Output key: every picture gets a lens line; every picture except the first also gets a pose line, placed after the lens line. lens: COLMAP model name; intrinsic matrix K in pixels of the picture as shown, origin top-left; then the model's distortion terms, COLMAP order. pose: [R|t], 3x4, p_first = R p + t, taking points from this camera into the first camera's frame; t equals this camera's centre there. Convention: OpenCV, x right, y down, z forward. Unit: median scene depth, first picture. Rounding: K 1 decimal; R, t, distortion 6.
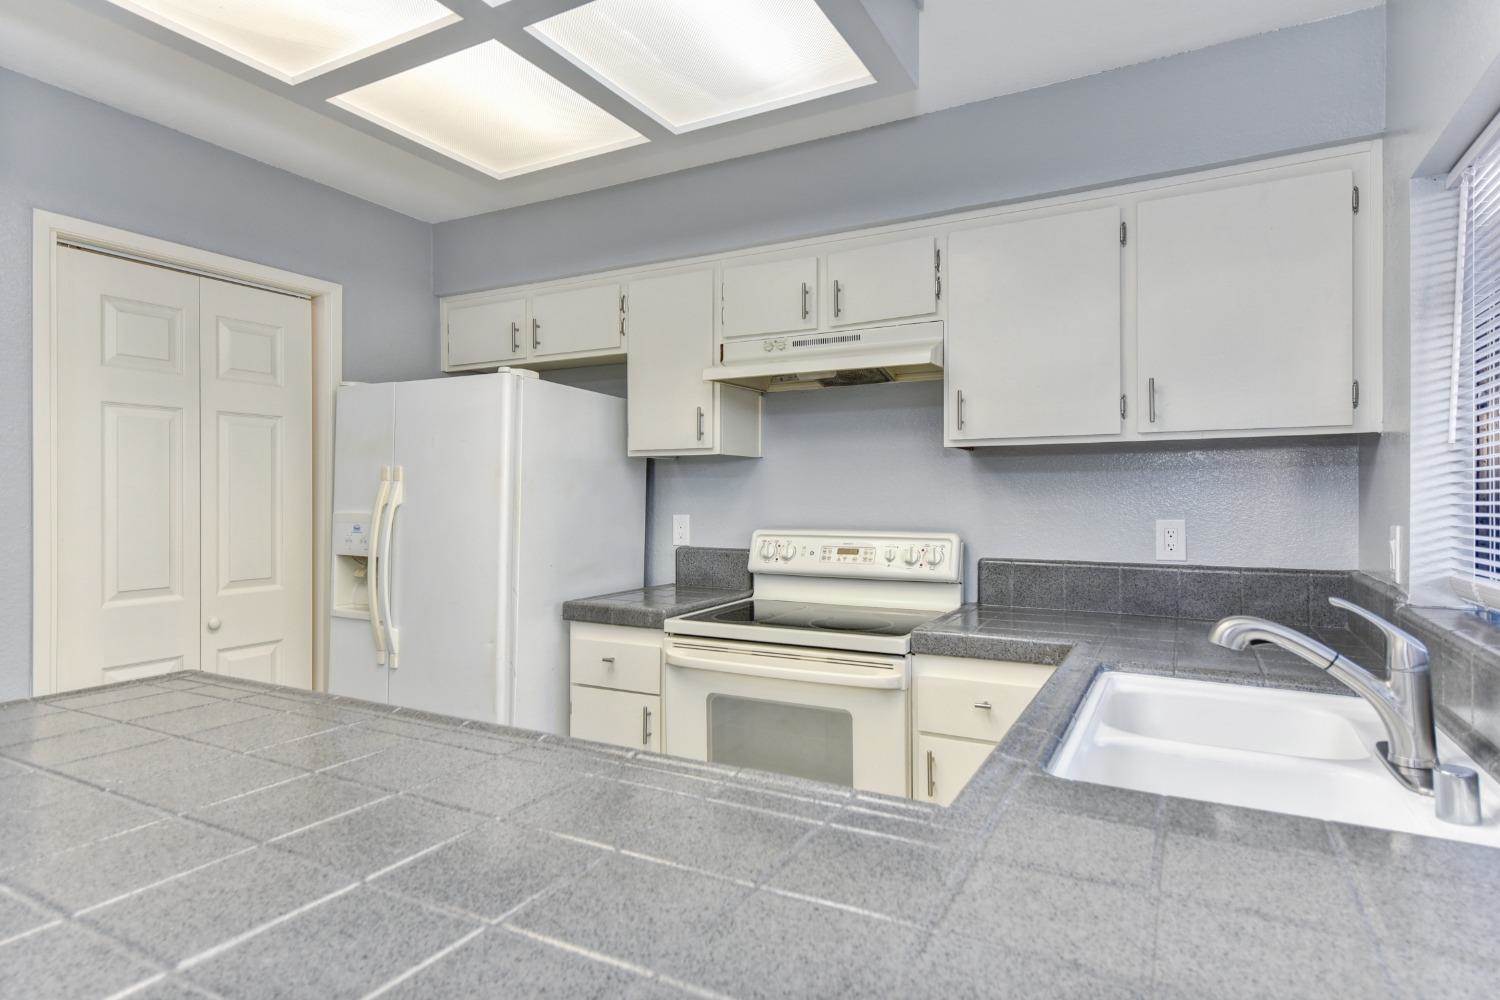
lens RADIAL K [[812.8, 0, 750.4], [0, 812.8, 495.8], [0, 0, 1]] dist [0.003396, 0.001015]
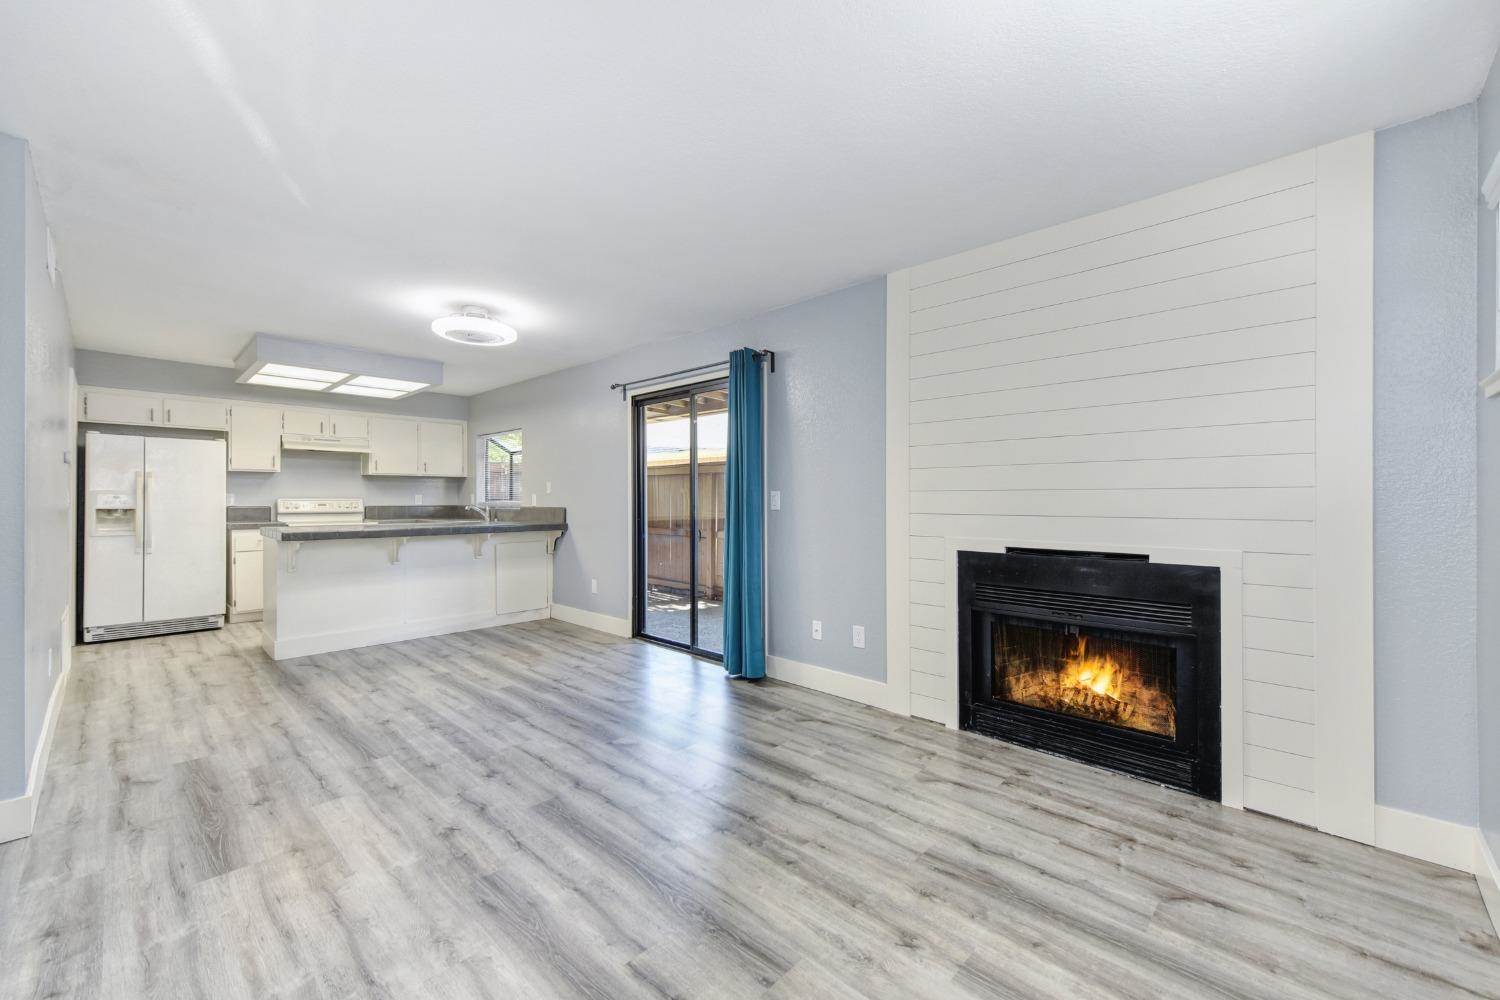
lens RADIAL K [[602.5, 0, 744.4], [0, 602.5, 500.5], [0, 0, 1]] dist [0.014229, -0.003137]
pose [[0.267641, -0.001483, 0.963518, -1.797927], [-0.006397, 0.999974, 0.003316, 0.034218], [-0.963497, -0.007051, 0.267625, -1.272421]]
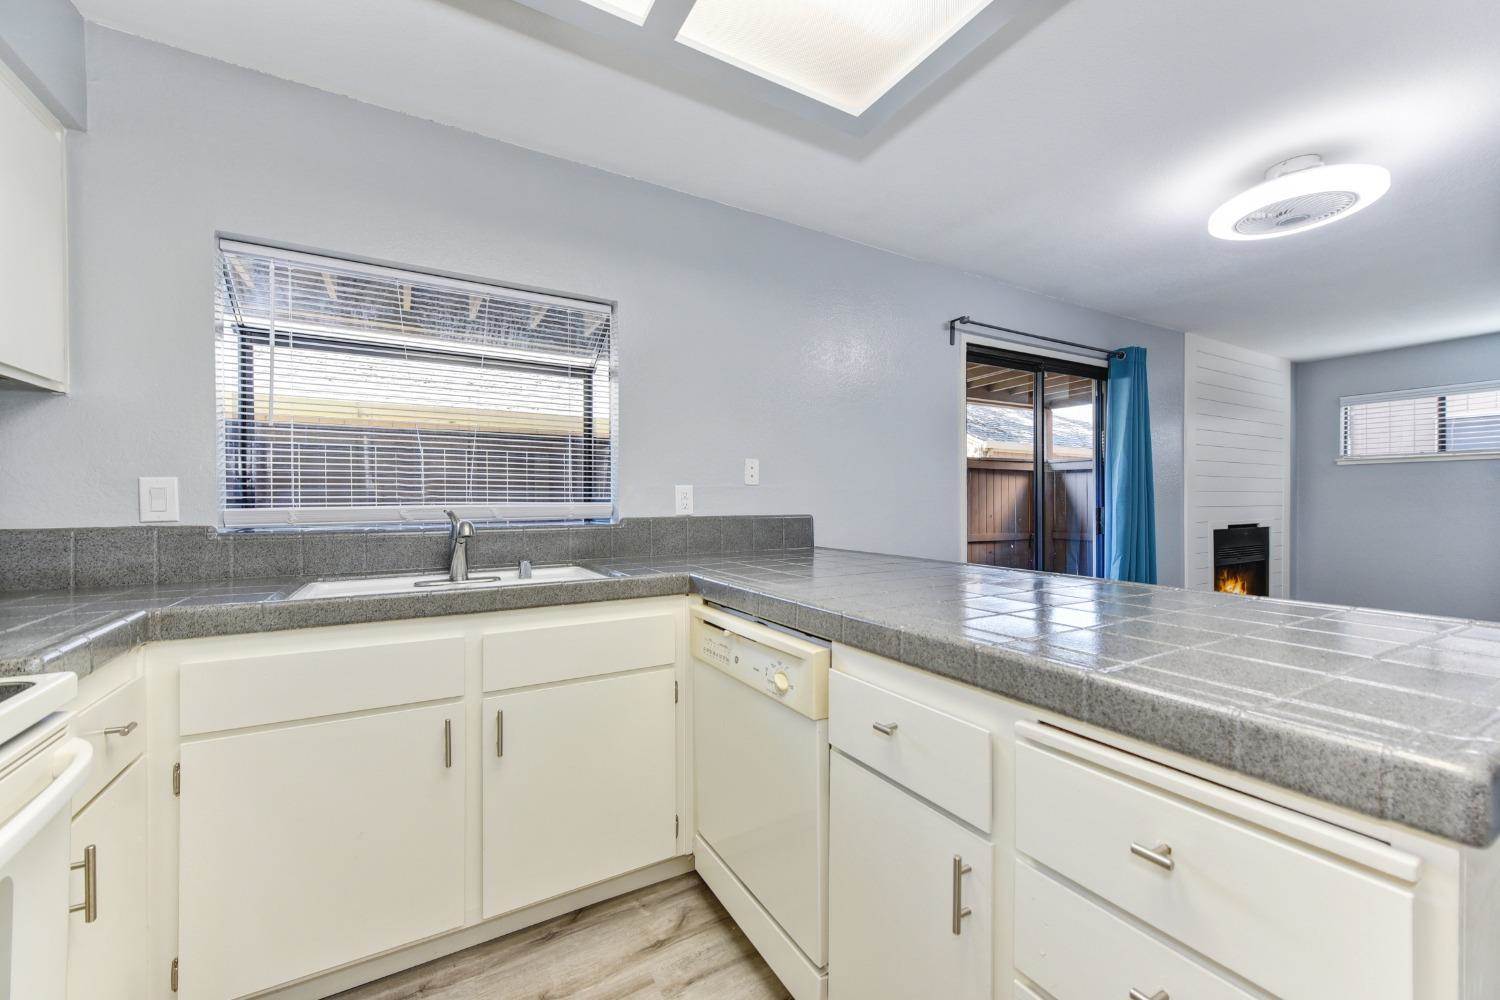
lens RADIAL K [[602.5, 0, 758.4], [0, 602.5, 505.5], [0, 0, 1]] dist [0.014229, -0.003137]
pose [[-0.860907, -0.002586, 0.508756, -0.328367], [-0.000798, 0.999993, 0.003731, 0.050338], [-0.508762, 0.002806, -0.860903, 0.891850]]
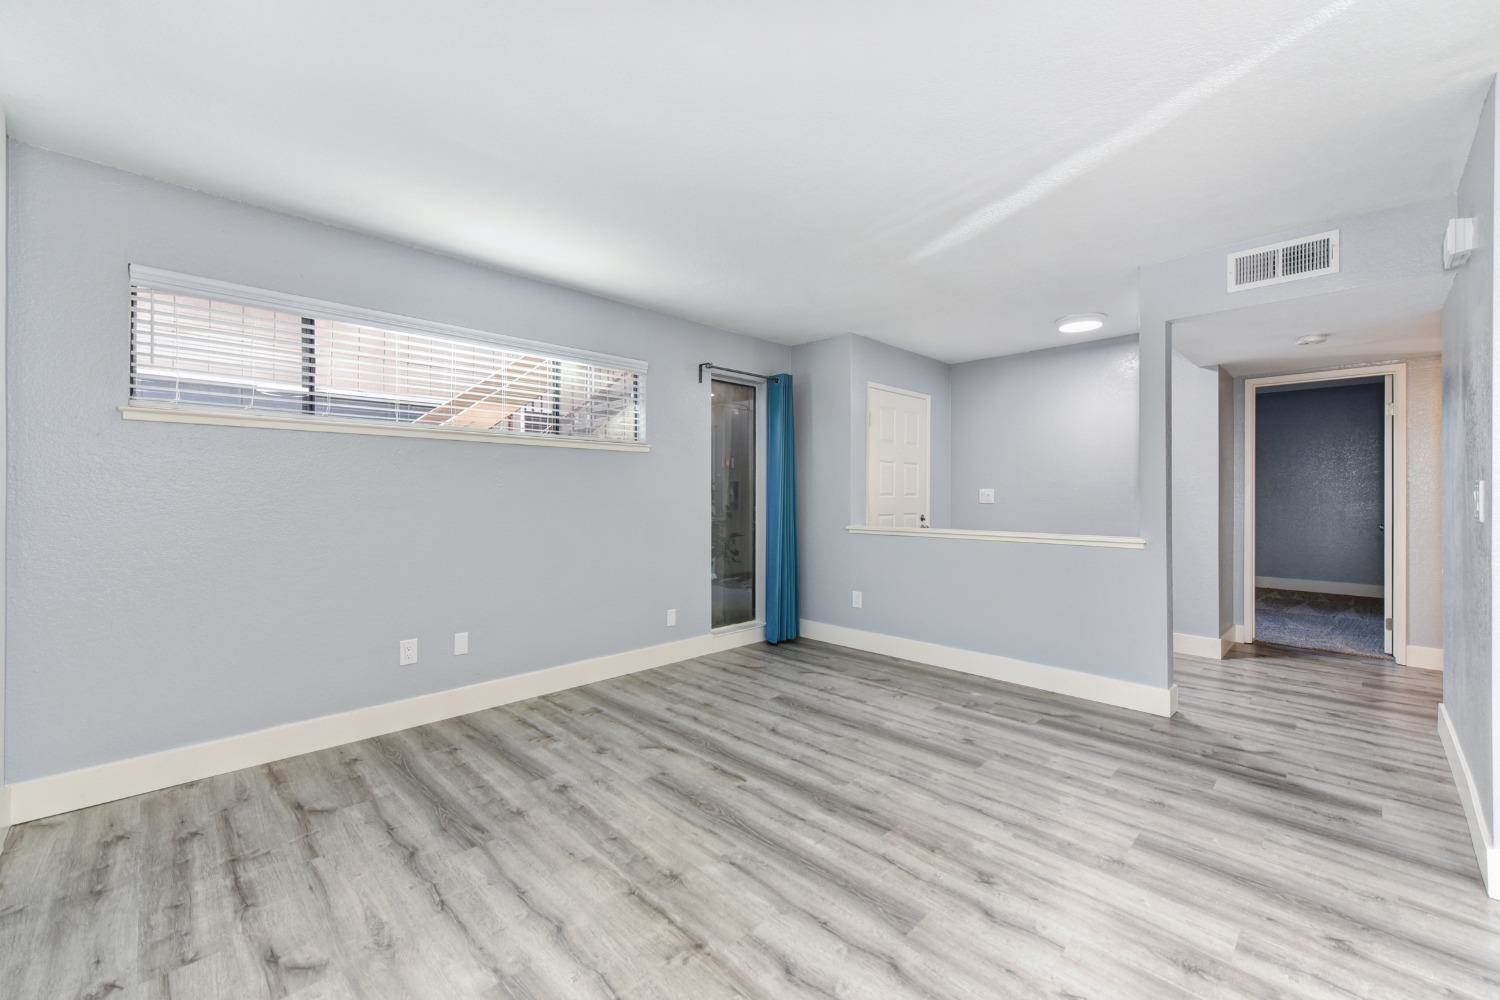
lens RADIAL K [[602.5, 0, 749.9], [0, 602.5, 488.6], [0, 0, 1]] dist [0.014229, -0.003137]
pose [[-0.287432, -0.008845, -0.957760, -0.380440], [0.002397, 0.999948, -0.009954, 0.035169], [0.957798, -0.005157, -0.287396, -0.740477]]
